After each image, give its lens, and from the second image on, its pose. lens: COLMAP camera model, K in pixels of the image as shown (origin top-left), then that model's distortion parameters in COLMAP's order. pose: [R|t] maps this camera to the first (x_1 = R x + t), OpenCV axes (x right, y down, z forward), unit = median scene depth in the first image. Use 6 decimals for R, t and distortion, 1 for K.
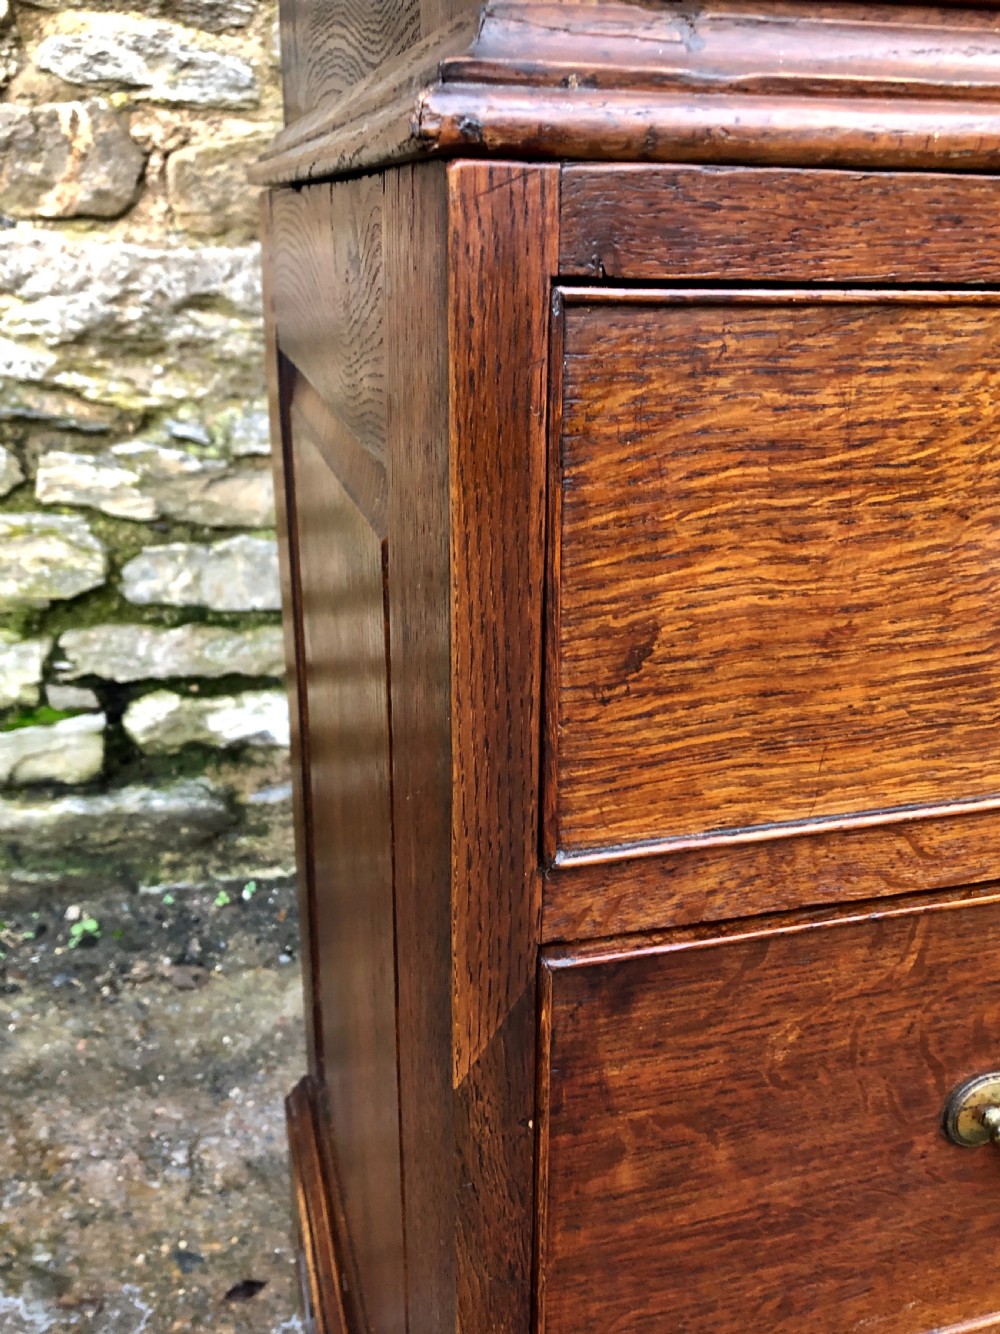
lens RADIAL K [[1159.7, 0, 506.5], [0, 1159.7, 648.7], [0, 0, 1]] dist [0.008194, -0.003465]
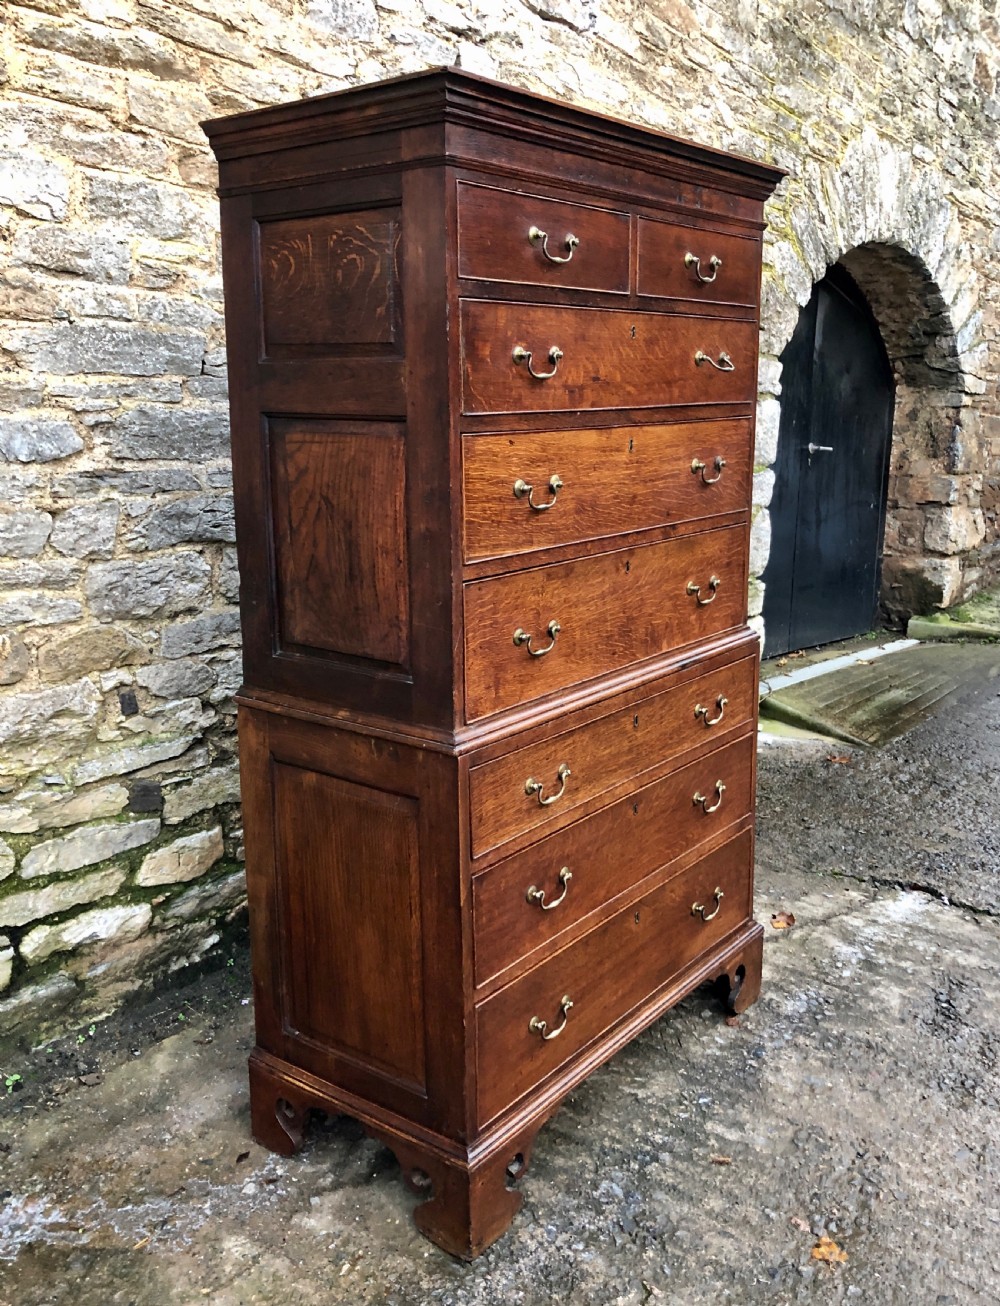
lens RADIAL K [[1166.1, 0, 510.2], [0, 1166.1, 612.8], [0, 0, 1]] dist [0.035912, -0.010394]
pose [[0.801395, -0.137487, 0.582120, -0.752353], [0.229148, 0.969543, -0.086474, -0.114768], [-0.552501, 0.202691, 0.808492, -1.013488]]
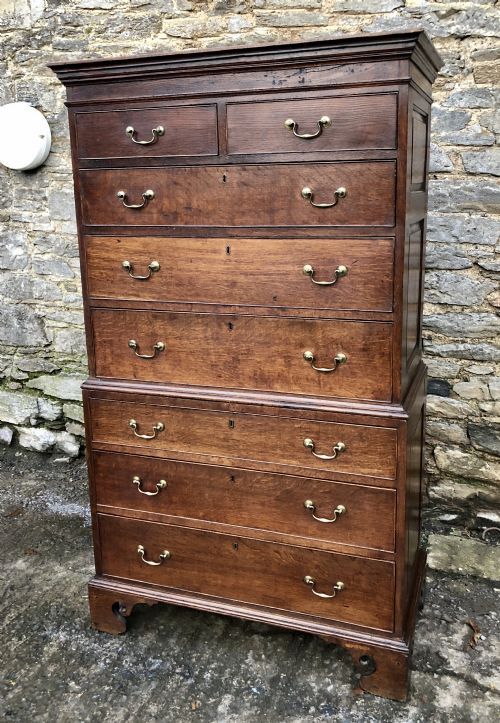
lens RADIAL K [[667.2, 0, 264.4], [0, 667.2, 332.2], [0, 0, 1]] dist [0.025026, 0.000000]
pose [[0.821544, 0.090040, -0.562991, 1.304342], [-0.171953, 0.980601, -0.094093, -0.142292], [0.543598, 0.174110, 0.821089, -0.965887]]
